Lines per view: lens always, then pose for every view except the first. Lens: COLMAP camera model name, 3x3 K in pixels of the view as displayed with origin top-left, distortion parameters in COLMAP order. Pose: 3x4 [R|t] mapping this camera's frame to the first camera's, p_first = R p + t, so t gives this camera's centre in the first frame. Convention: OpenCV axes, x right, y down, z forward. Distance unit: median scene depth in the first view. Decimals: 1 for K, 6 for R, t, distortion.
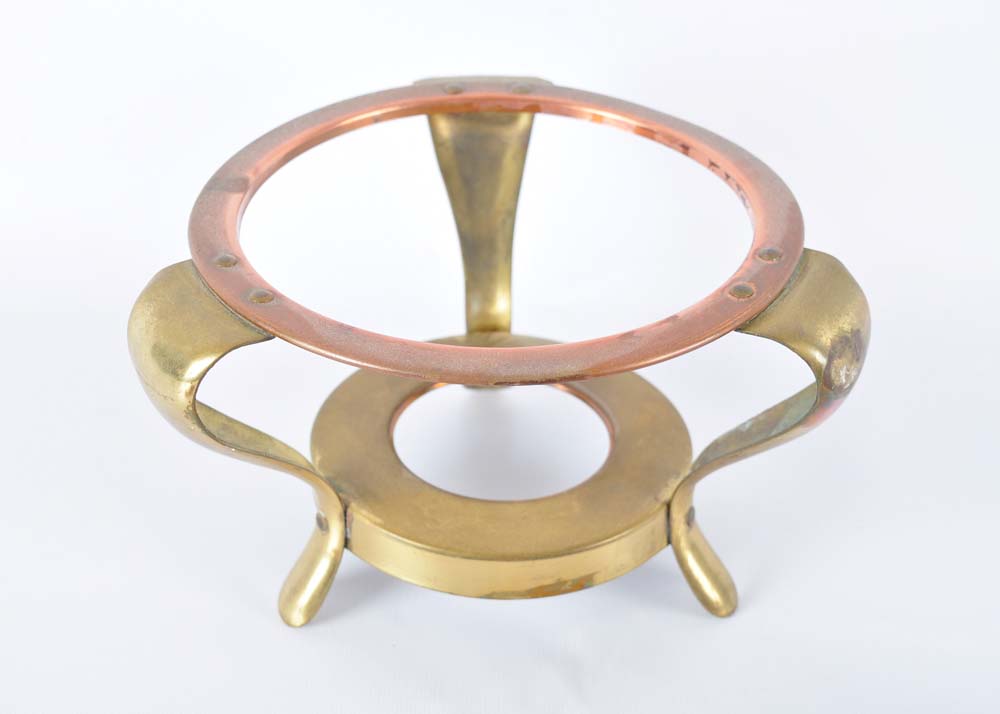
lens RADIAL K [[1820.3, 0, 500.0], [0, 1820.3, 357.0], [0, 0, 1]] dist [-0.015869, -0.036856]
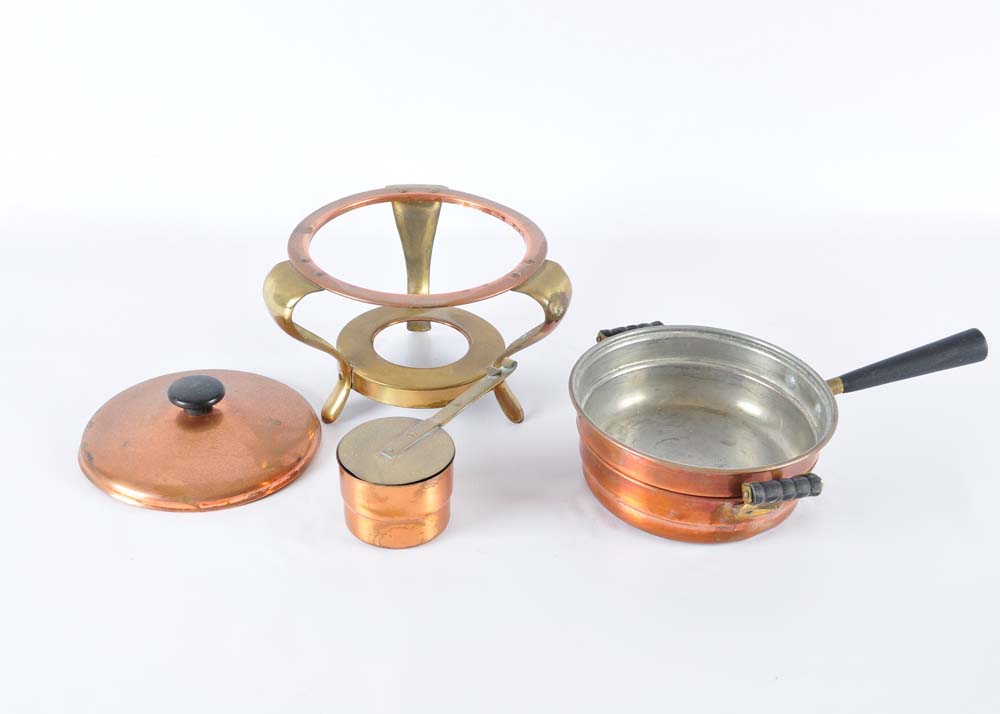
lens RADIAL K [[1463.0, 0, 500.0], [0, 1463.0, 357.0], [0, 0, 1]] dist [-0.014058, -0.026811]
pose [[0.999795, 0.013294, 0.015242, 0.074892], [-0.012865, 0.999529, -0.027864, 0.115056], [-0.015605, 0.027662, 0.999496, -0.860524]]
